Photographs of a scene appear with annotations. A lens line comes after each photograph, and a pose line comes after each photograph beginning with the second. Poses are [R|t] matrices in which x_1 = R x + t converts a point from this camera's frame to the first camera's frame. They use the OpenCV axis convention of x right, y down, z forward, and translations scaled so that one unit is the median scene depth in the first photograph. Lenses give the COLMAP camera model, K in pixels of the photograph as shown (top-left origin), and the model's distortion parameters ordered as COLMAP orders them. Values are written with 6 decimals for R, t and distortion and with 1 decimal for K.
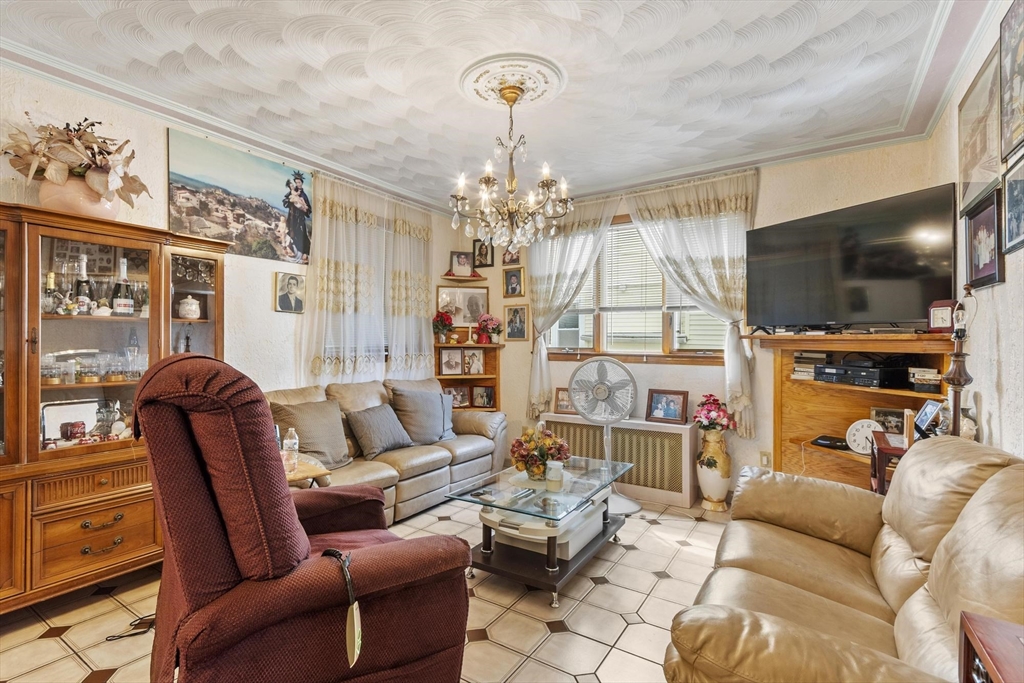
lens RADIAL K [[492.1, 0, 503.4], [0, 492.1, 342.4], [0, 0, 1]] dist [0.003456, 0.000049]
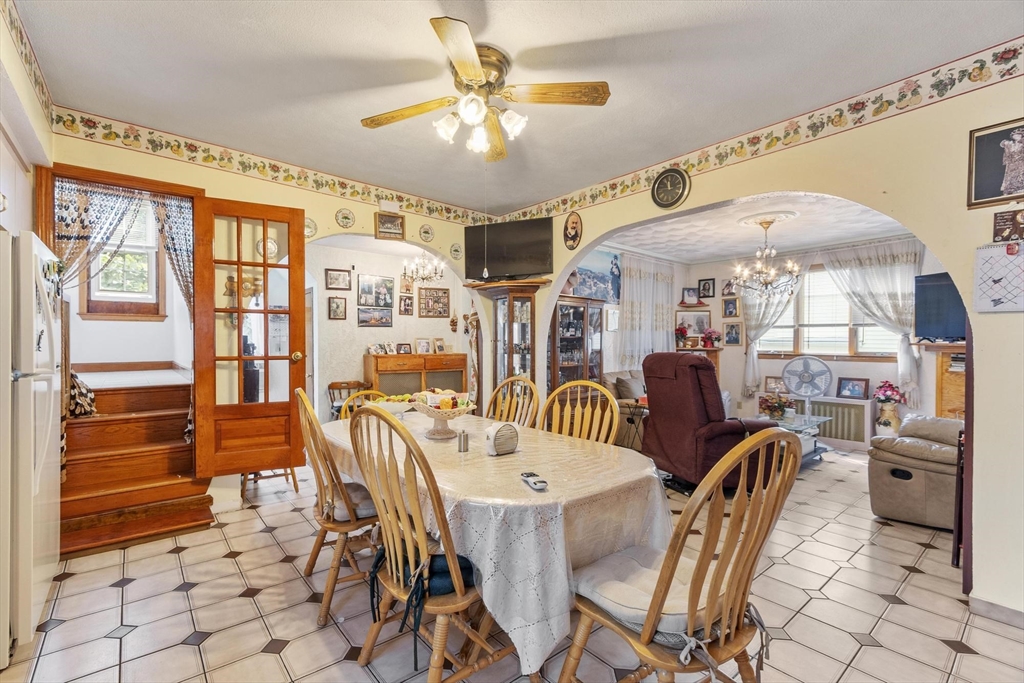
lens RADIAL K [[442.1, 0, 505.7], [0, 442.1, 347.6], [0, 0, 1]] dist [0.001437, -0.001022]
pose [[0.950988, 0.002183, -0.309219, -0.285641], [-0.000087, 0.999977, 0.006794, -0.008932], [0.309227, -0.006434, 0.950966, -0.685884]]
